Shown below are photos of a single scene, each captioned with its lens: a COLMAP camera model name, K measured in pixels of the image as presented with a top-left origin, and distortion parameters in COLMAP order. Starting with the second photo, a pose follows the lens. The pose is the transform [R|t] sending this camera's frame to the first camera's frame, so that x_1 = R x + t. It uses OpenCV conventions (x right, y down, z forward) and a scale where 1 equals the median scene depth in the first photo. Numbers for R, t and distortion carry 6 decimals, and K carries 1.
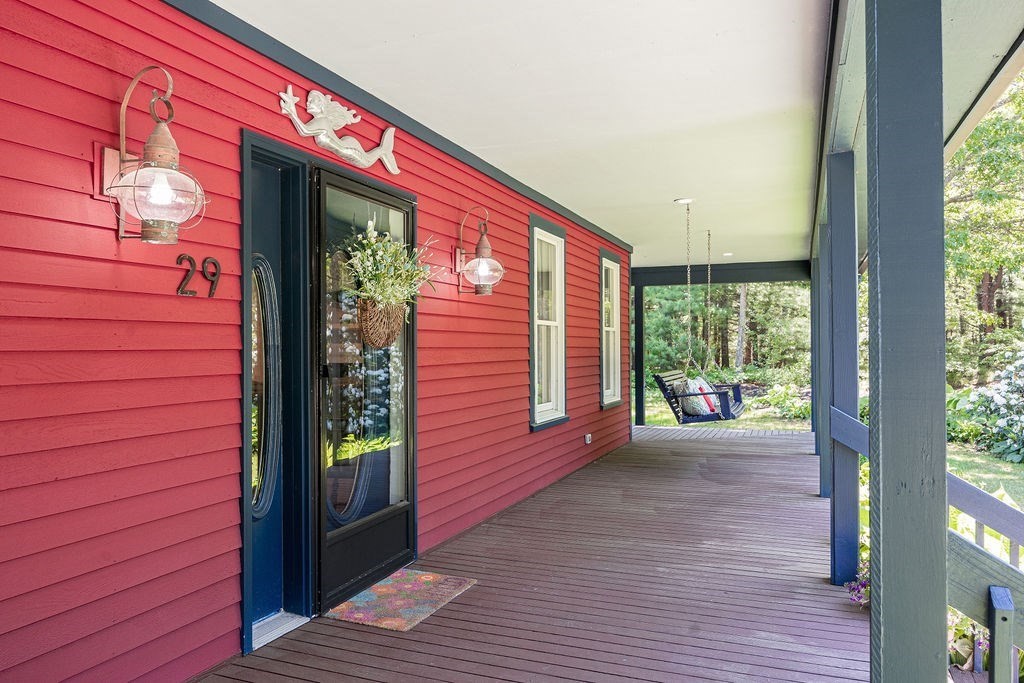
lens RADIAL K [[729.4, 0, 512.0], [0, 729.4, 341.5], [0, 0, 1]] dist [0.007018, -0.000784]
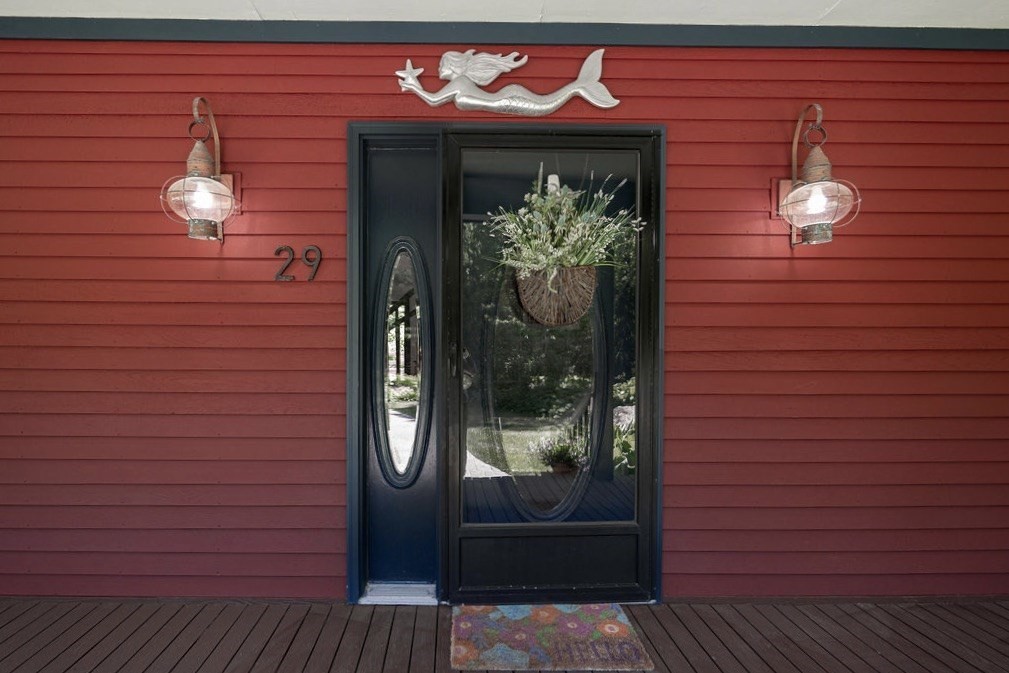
lens RADIAL K [[466.2, 0, 502.1], [0, 466.2, 327.6], [0, 0, 1]] dist [-0.000514, 0.000125]
pose [[0.380653, 0.017739, -0.924548, 0.286708], [0.000922, 0.999808, 0.019563, 0.000100], [0.924718, -0.008299, 0.380563, 0.746578]]
